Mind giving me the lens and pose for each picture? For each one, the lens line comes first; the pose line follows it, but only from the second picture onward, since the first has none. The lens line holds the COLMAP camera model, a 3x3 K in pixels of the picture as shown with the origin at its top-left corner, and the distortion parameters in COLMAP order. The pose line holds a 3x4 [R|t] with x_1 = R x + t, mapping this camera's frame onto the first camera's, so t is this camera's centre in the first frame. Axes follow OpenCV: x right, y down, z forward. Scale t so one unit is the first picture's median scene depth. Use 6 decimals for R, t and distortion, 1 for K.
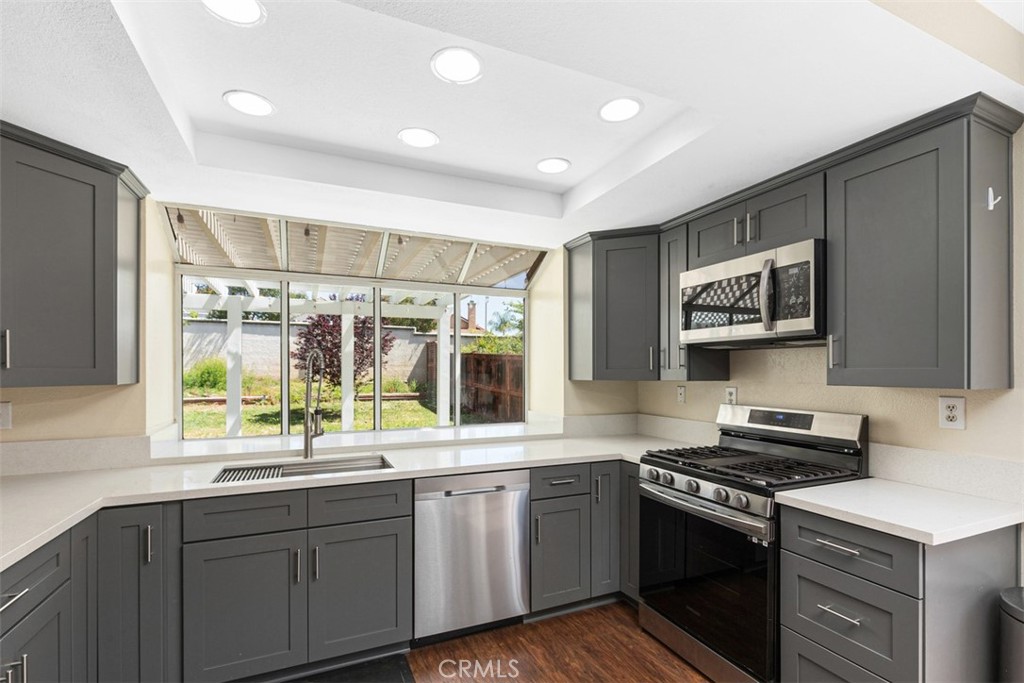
lens RADIAL K [[477.8, 0, 534.5], [0, 477.8, 367.4], [0, 0, 1]] dist [0.004518, 0.000151]
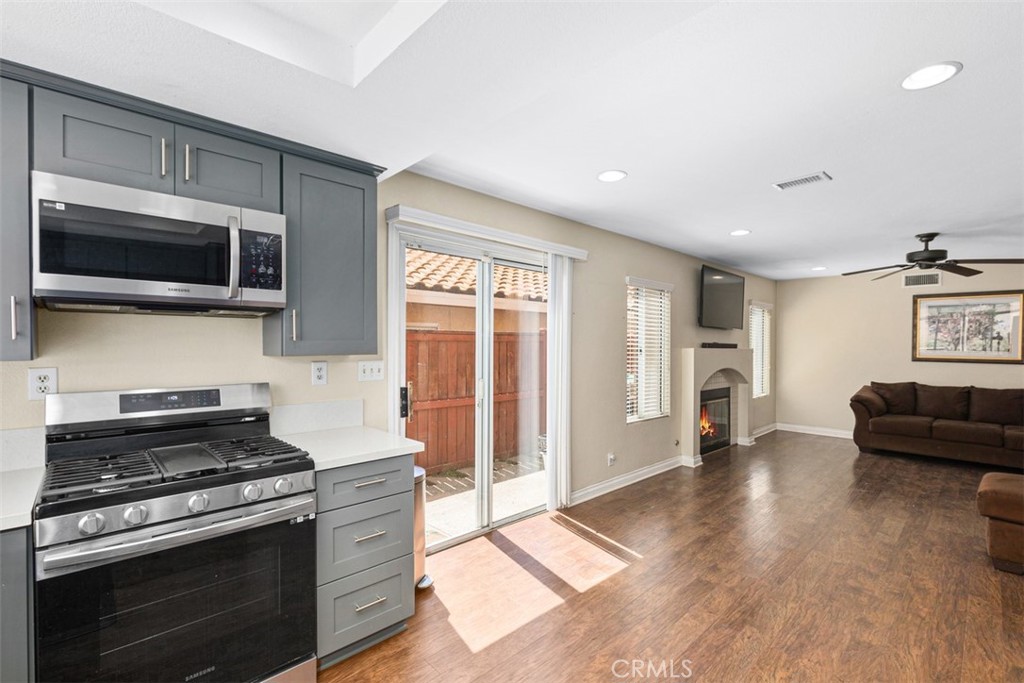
lens RADIAL K [[463.0, 0, 512.0], [0, 463.0, 341.5], [0, 0, 1]] dist [0.001334, 0.000094]
pose [[-0.310229, -0.004460, 0.950652, -0.422694], [-0.016100, 0.999870, -0.000563, -0.002635], [-0.950526, -0.015480, -0.310260, 0.677625]]
